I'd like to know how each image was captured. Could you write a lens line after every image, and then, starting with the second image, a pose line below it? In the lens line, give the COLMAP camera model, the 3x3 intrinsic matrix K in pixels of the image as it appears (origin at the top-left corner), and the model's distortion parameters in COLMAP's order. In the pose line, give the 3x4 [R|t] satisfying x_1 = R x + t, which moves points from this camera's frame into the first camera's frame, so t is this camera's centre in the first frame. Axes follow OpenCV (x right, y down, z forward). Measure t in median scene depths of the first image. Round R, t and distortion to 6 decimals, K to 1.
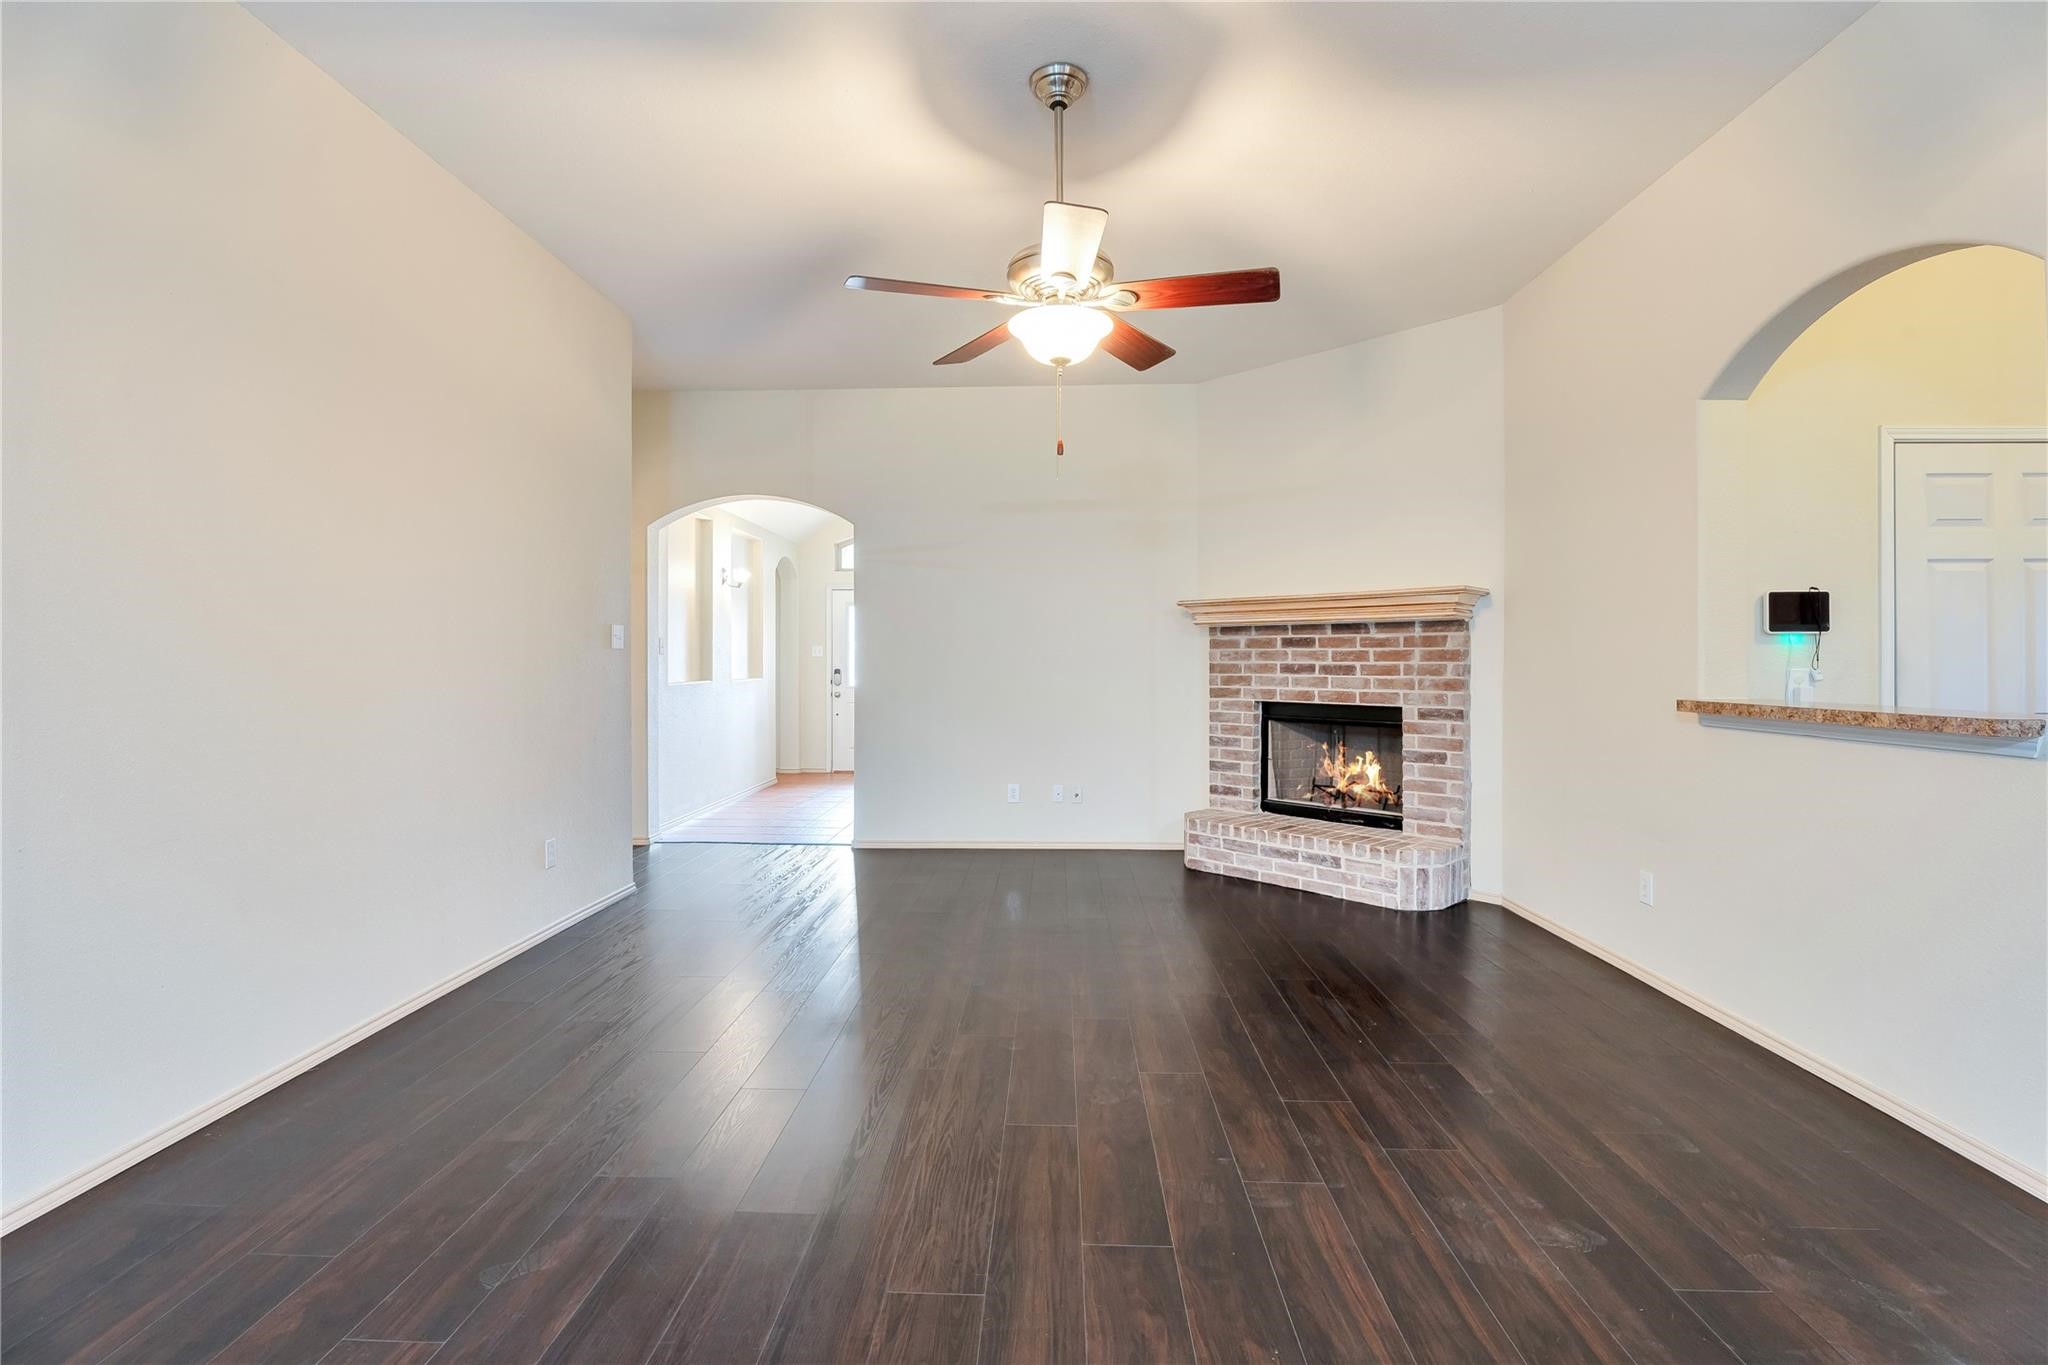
lens RADIAL K [[961.3, 0, 1020.8], [0, 961.3, 664.7], [0, 0, 1]] dist [-0.005970, 0.000146]
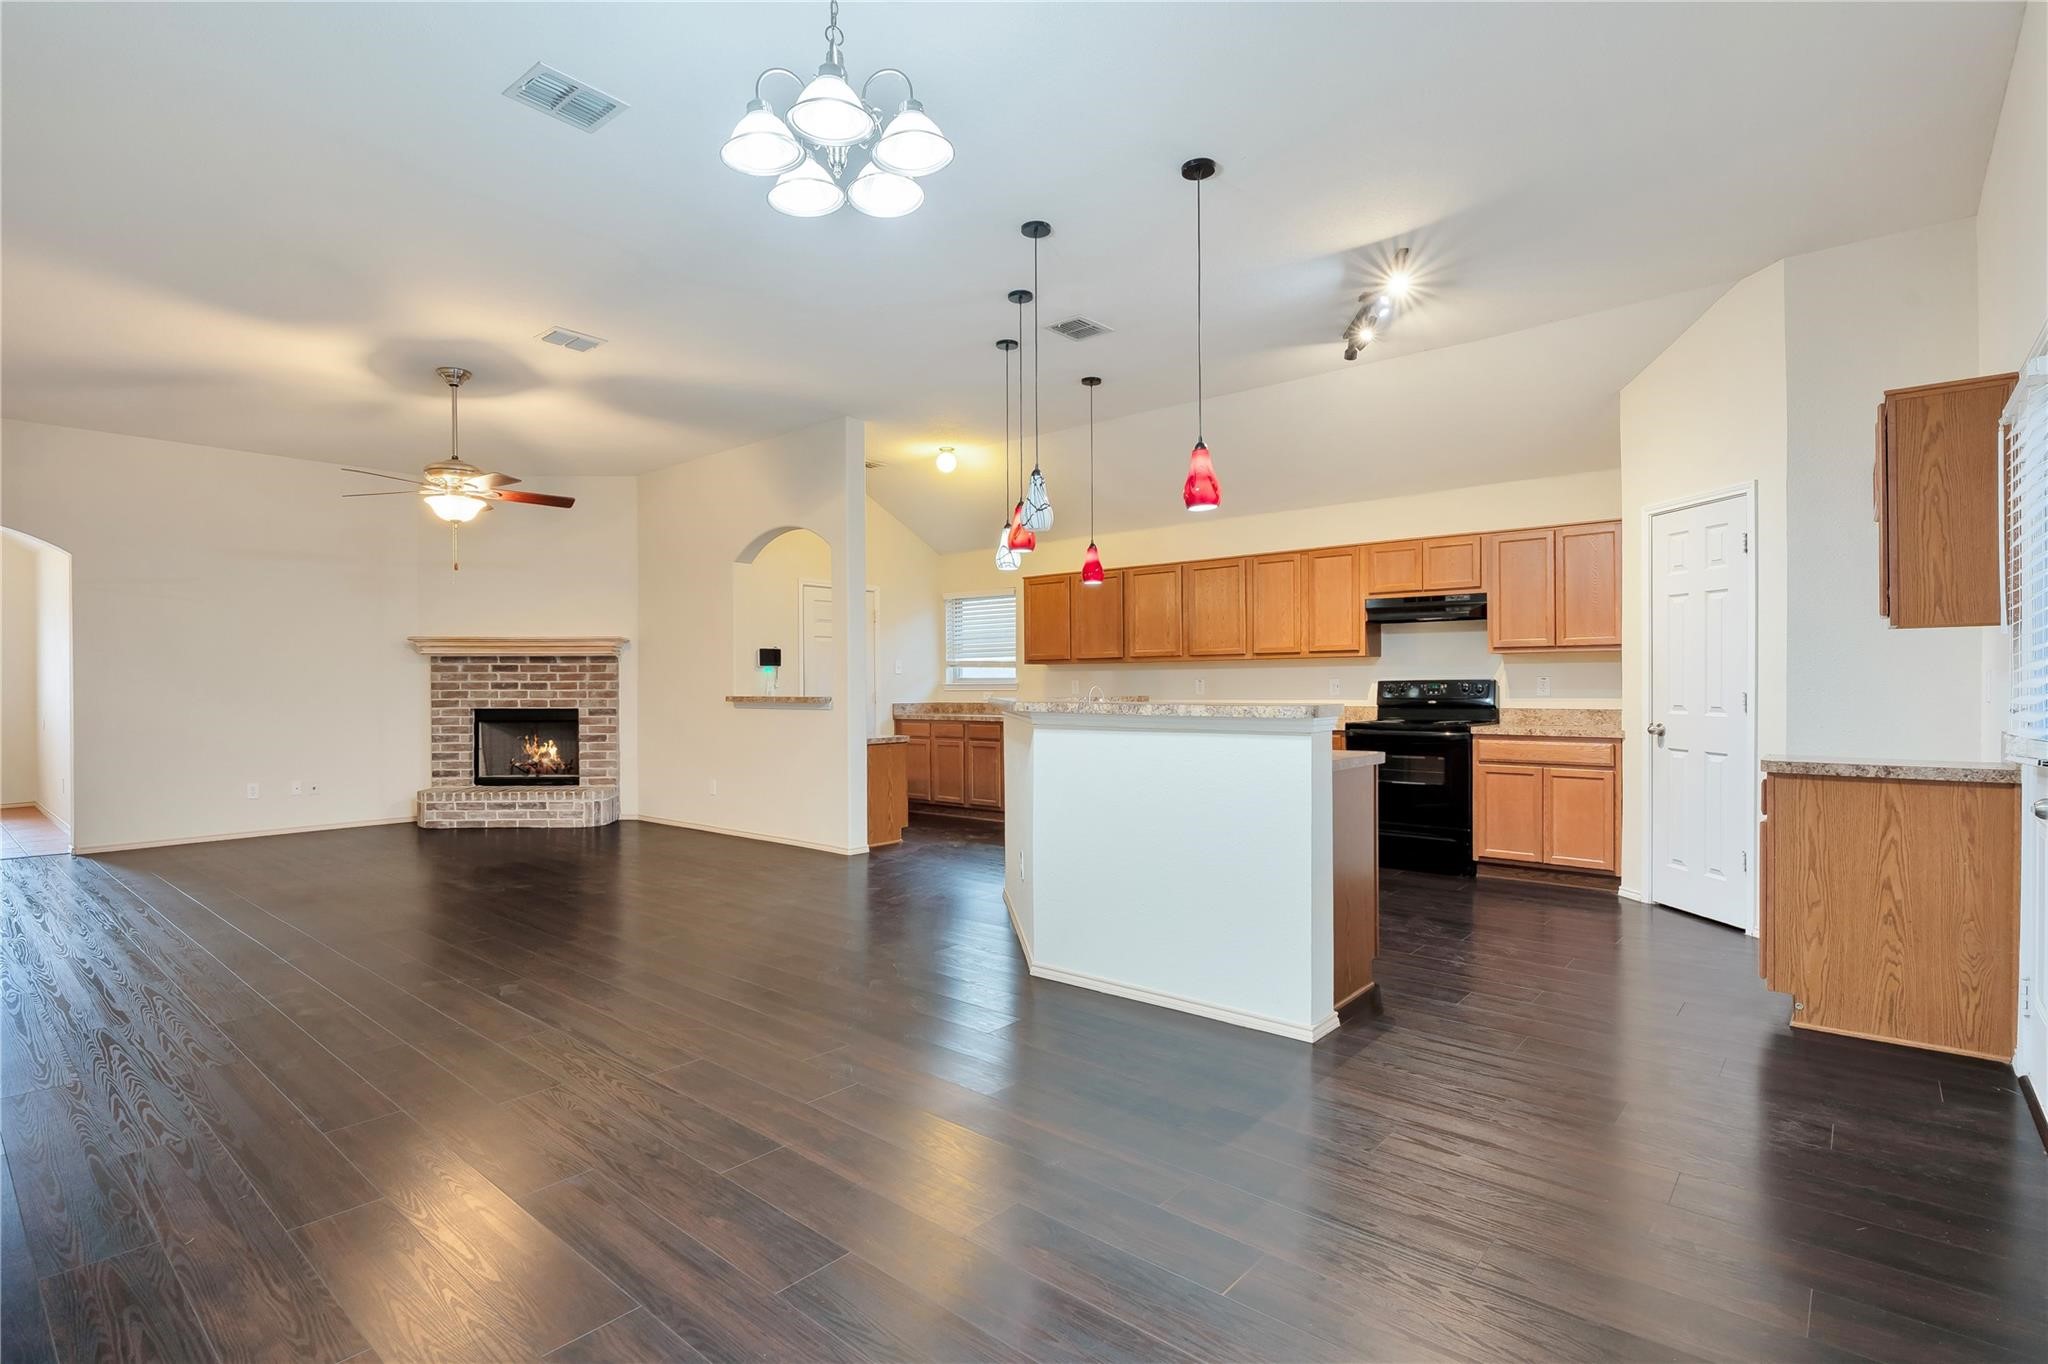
lens RADIAL K [[993.1, 0, 982.0], [0, 993.1, 686.3], [0, 0, 1]] dist [-0.007680, -0.000349]
pose [[0.639790, -0.005423, 0.768531, -0.438356], [0.007755, 0.999970, 0.000600, 0.010108], [-0.768511, 0.005576, 0.639812, -0.578199]]
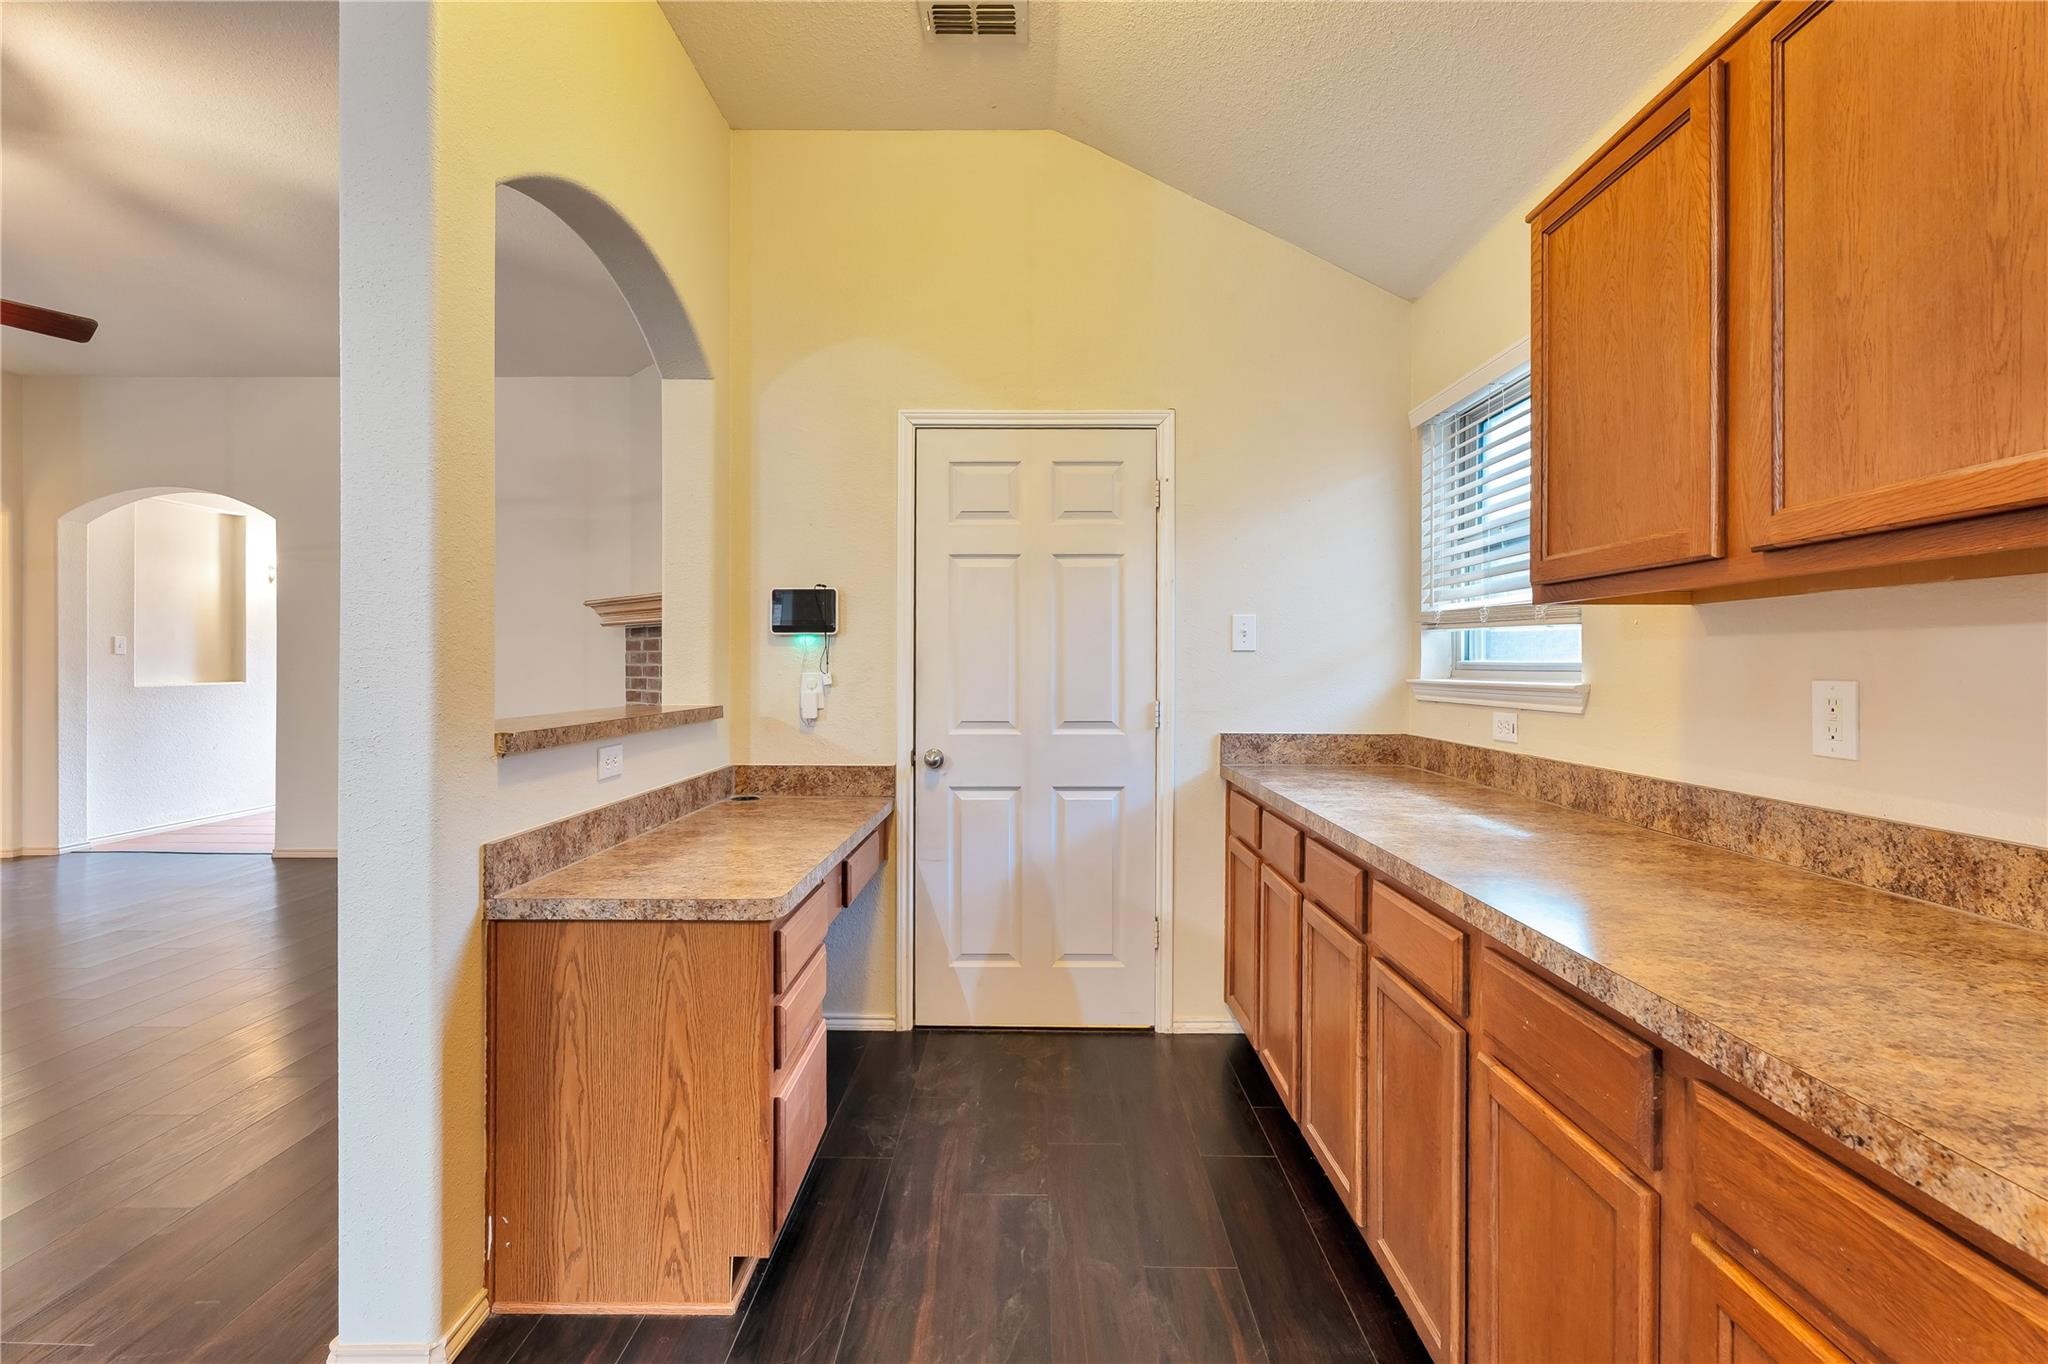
lens RADIAL K [[921.1, 0, 1024.2], [0, 921.1, 670.2], [0, 0, 1]] dist [0.004390, 0.000581]
pose [[0.999678, 0.002166, 0.025275, 0.648477], [-0.002278, 0.999988, 0.004409, -0.001761], [-0.025265, -0.004466, 0.999671, 0.070645]]
